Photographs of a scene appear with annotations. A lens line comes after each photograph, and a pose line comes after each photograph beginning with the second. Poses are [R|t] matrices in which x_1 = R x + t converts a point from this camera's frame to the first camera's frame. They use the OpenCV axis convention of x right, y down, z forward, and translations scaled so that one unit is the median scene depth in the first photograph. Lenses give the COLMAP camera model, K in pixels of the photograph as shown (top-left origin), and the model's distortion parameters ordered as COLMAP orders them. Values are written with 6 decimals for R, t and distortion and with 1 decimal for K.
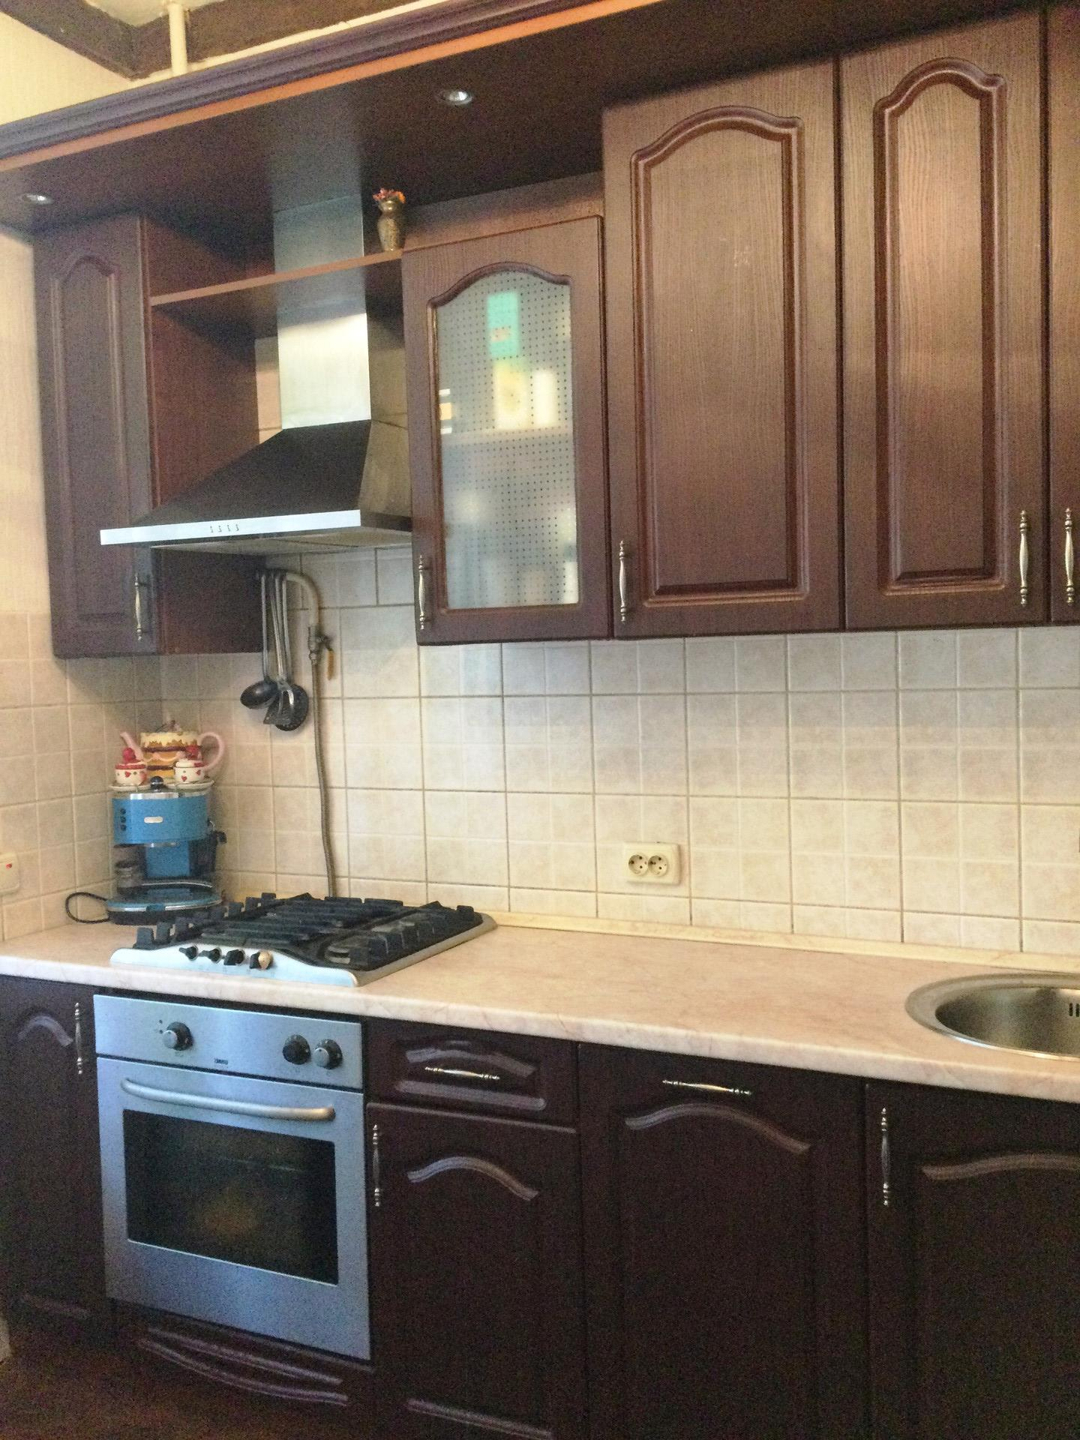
lens RADIAL K [[1256.2, 0, 540.0], [0, 1256.2, 720.0], [0, 0, 1]] dist [-0.008254, 0.003794]
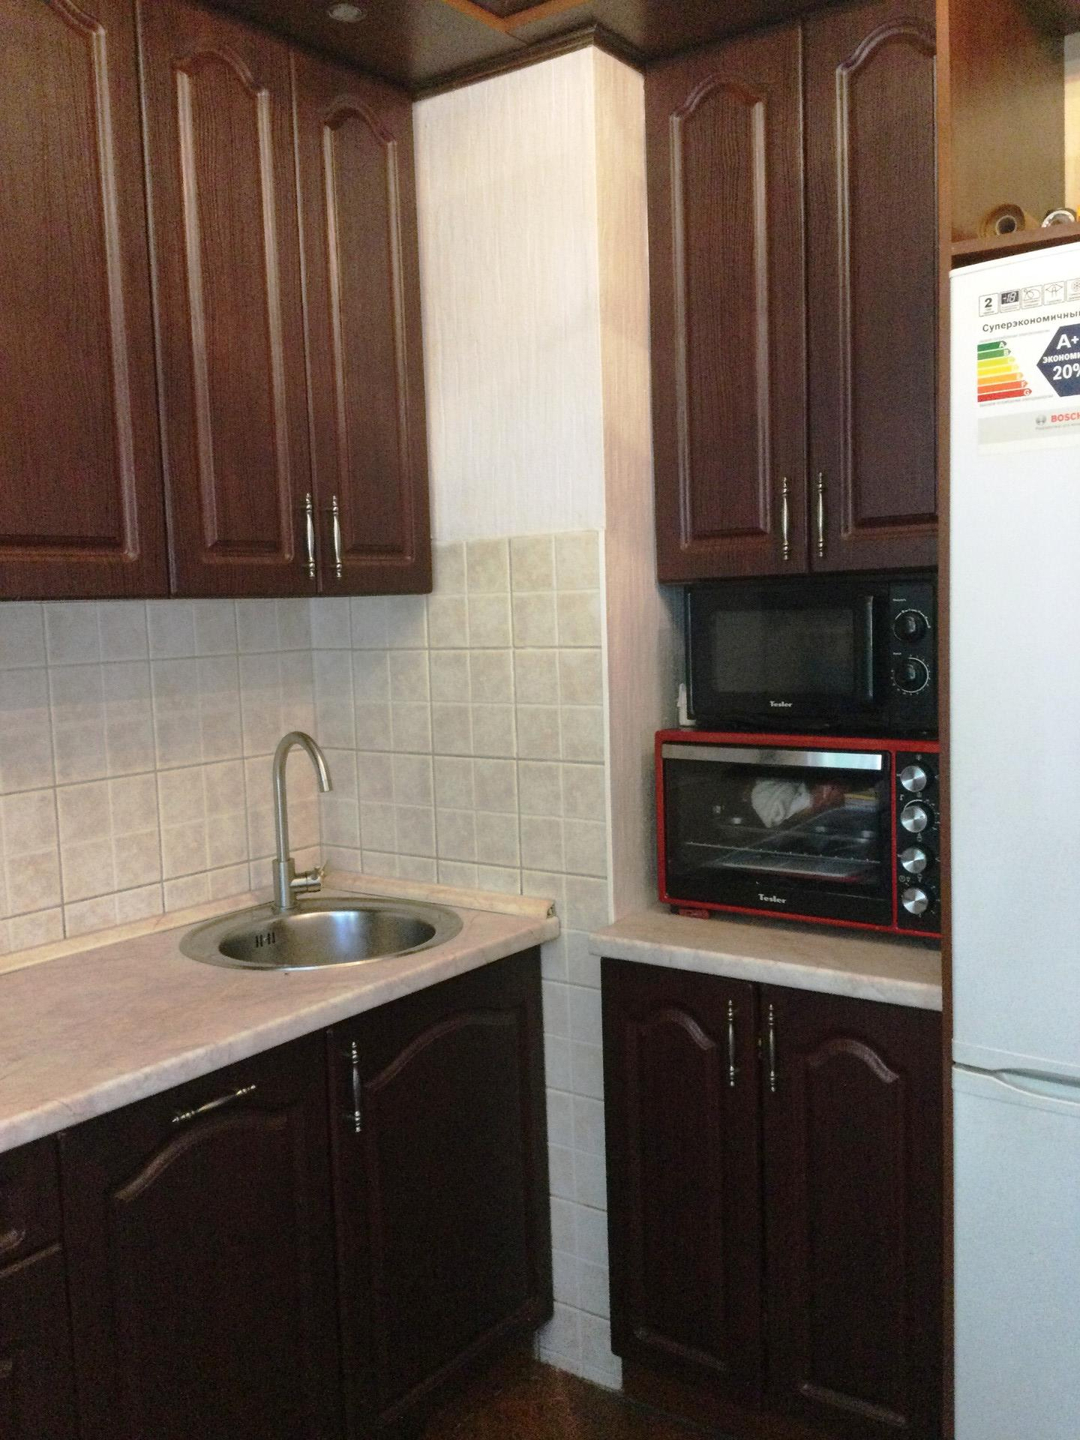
lens RADIAL K [[1306.0, 0, 540.0], [0, 1306.0, 720.0], [0, 0, 1]] dist [0.010041, -0.166895]
pose [[0.131579, -0.065051, 0.989169, -0.675241], [0.074009, 0.995704, 0.055636, -0.012357], [-0.988539, 0.065886, 0.135828, 0.575086]]
